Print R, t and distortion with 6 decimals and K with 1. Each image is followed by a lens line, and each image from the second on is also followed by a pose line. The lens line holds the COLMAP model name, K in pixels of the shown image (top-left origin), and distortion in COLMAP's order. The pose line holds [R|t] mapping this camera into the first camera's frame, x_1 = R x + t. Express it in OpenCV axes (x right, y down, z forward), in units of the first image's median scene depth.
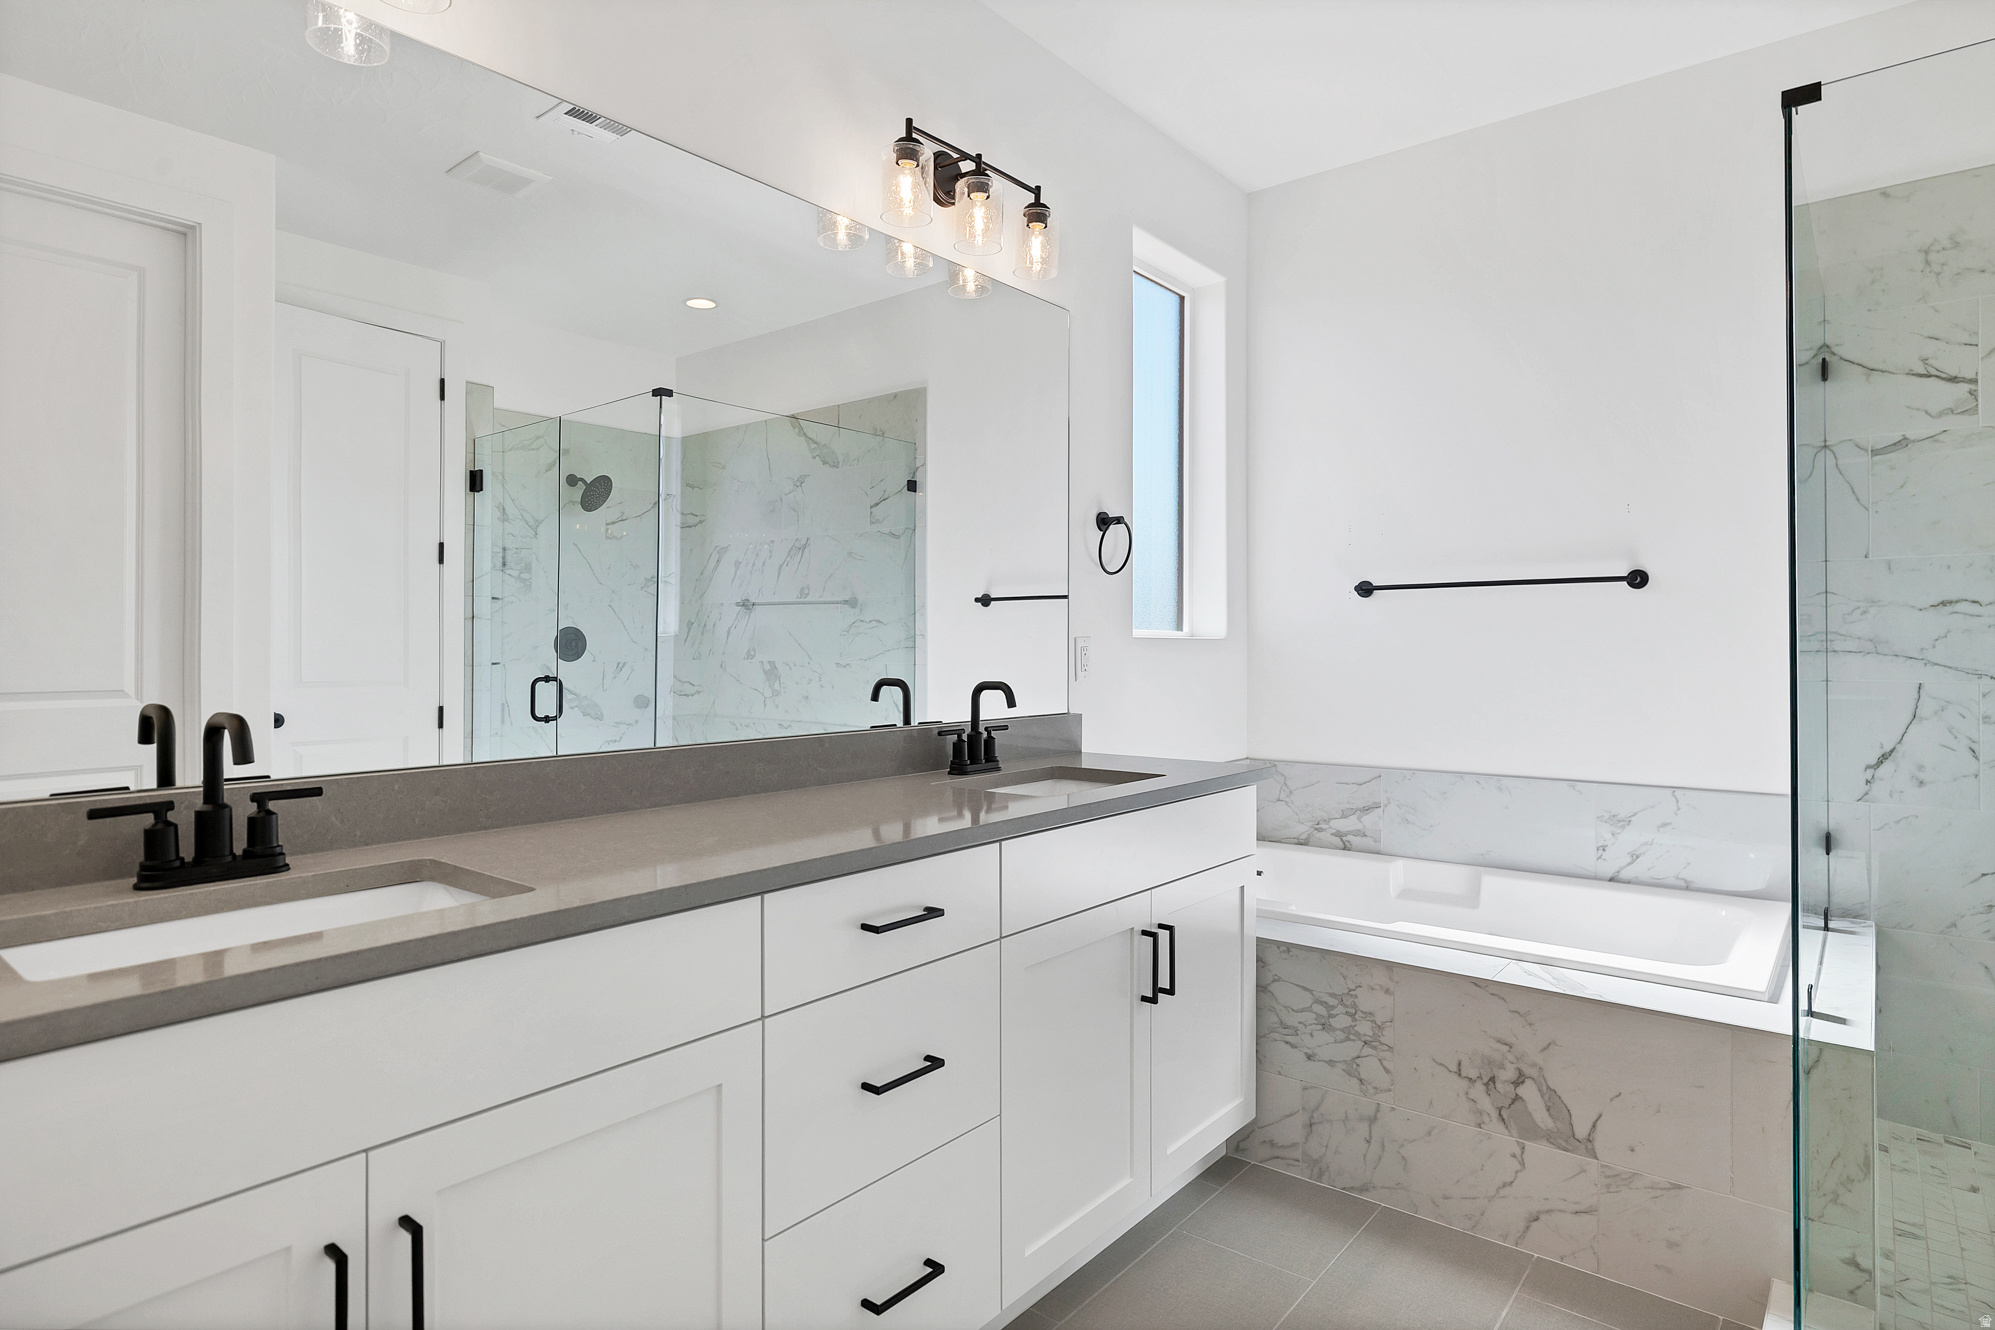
lens RADIAL K [[1082.3, 0, 995.4], [0, 1082.3, 642.4], [0, 0, 1]] dist [-0.000651, 0.000028]
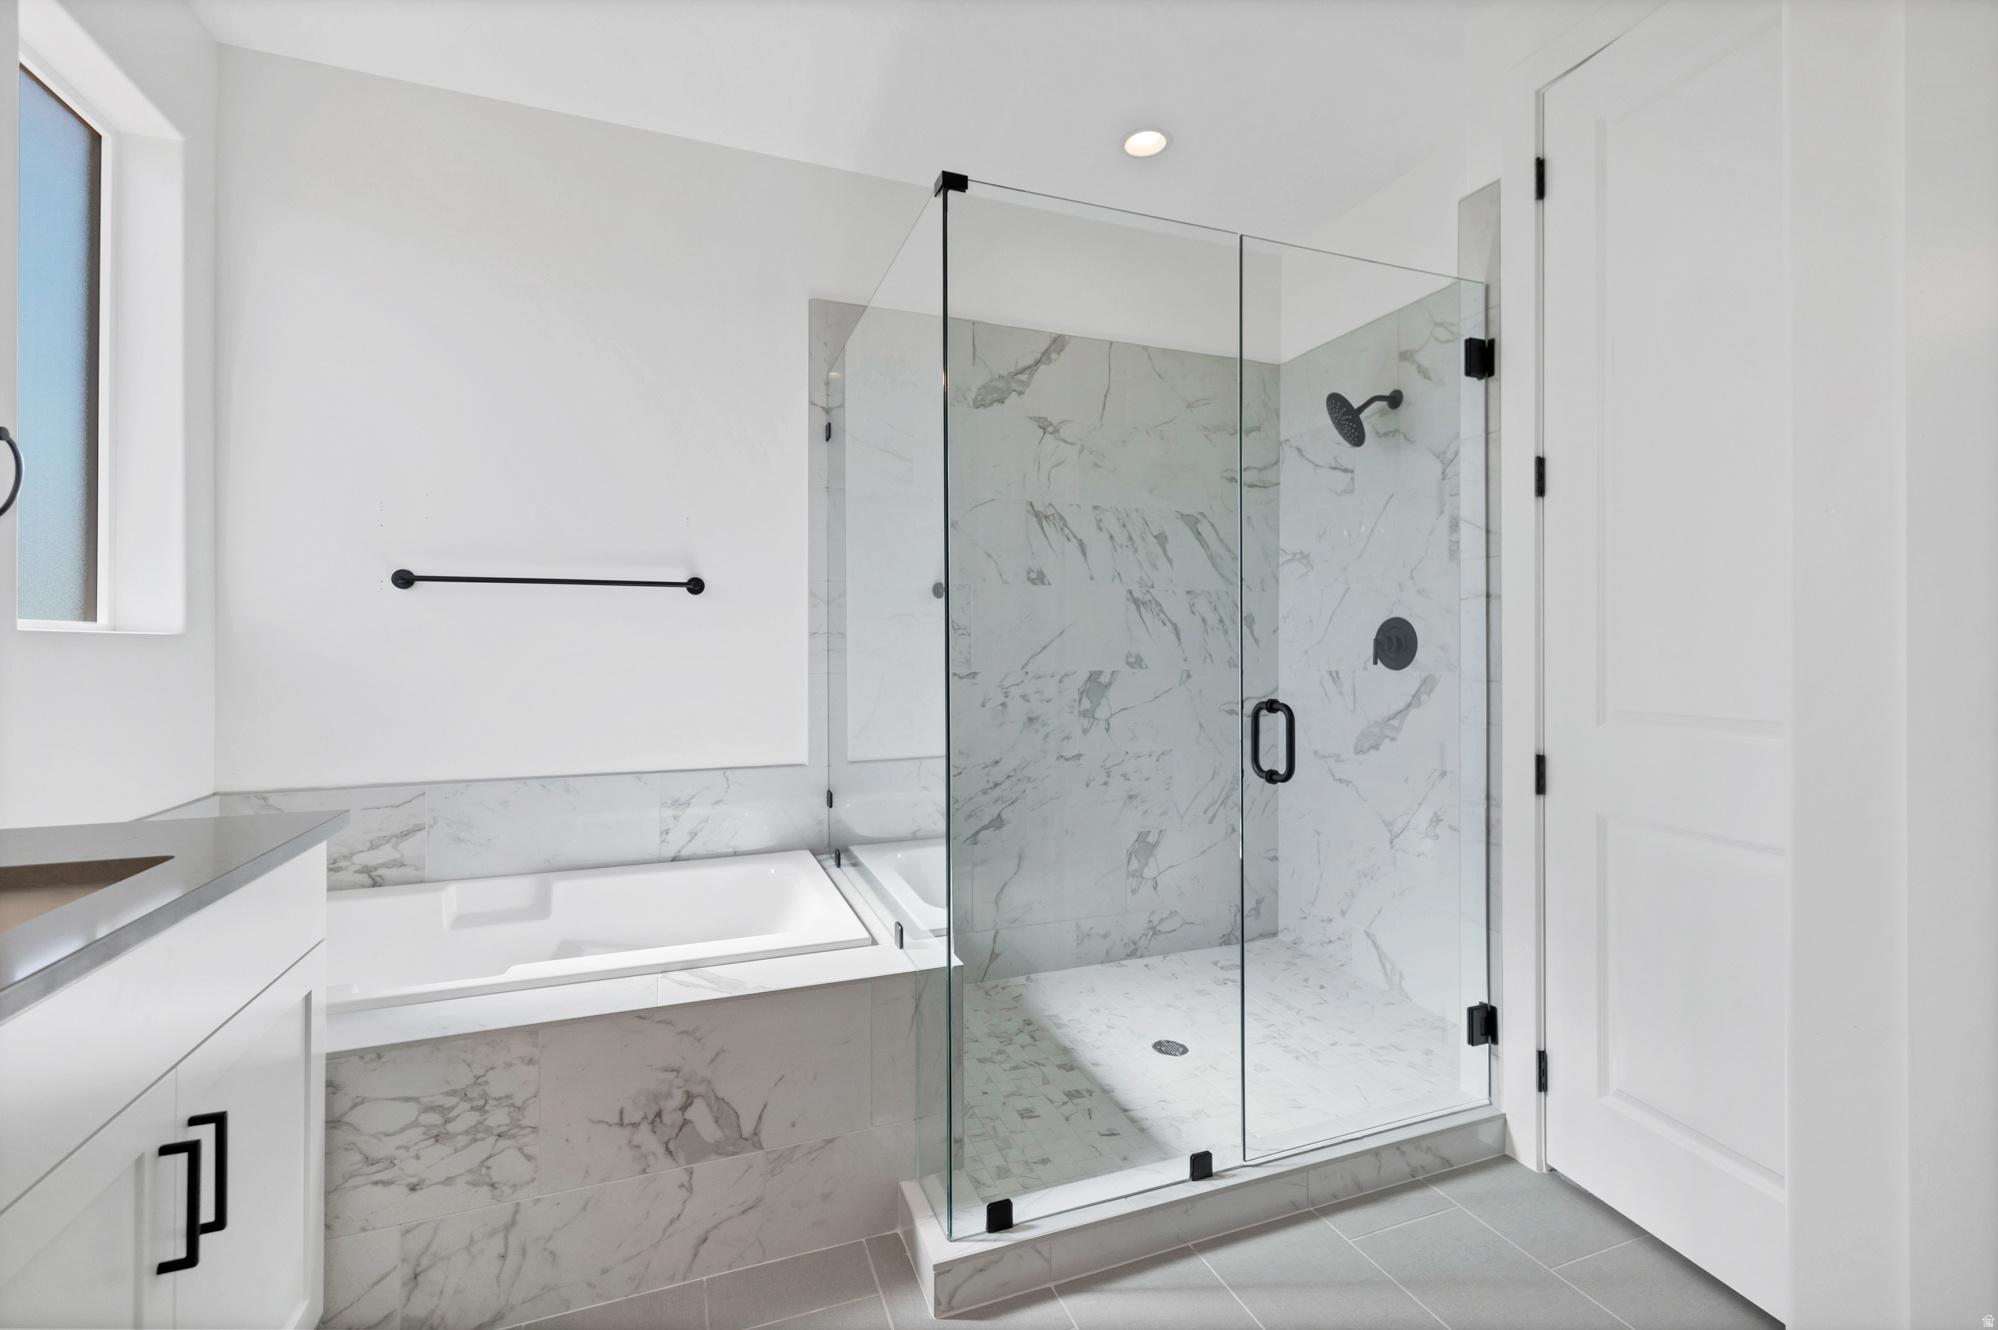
lens RADIAL K [[862.4, 0, 995.7], [0, 862.4, 644.1], [0, 0, 1]] dist [0.001955, 0.000085]
pose [[0.487444, 0.003653, 0.873147, -0.041441], [-0.004161, 0.999990, -0.001861, 0.002612], [-0.873144, -0.002727, 0.487454, 0.359350]]
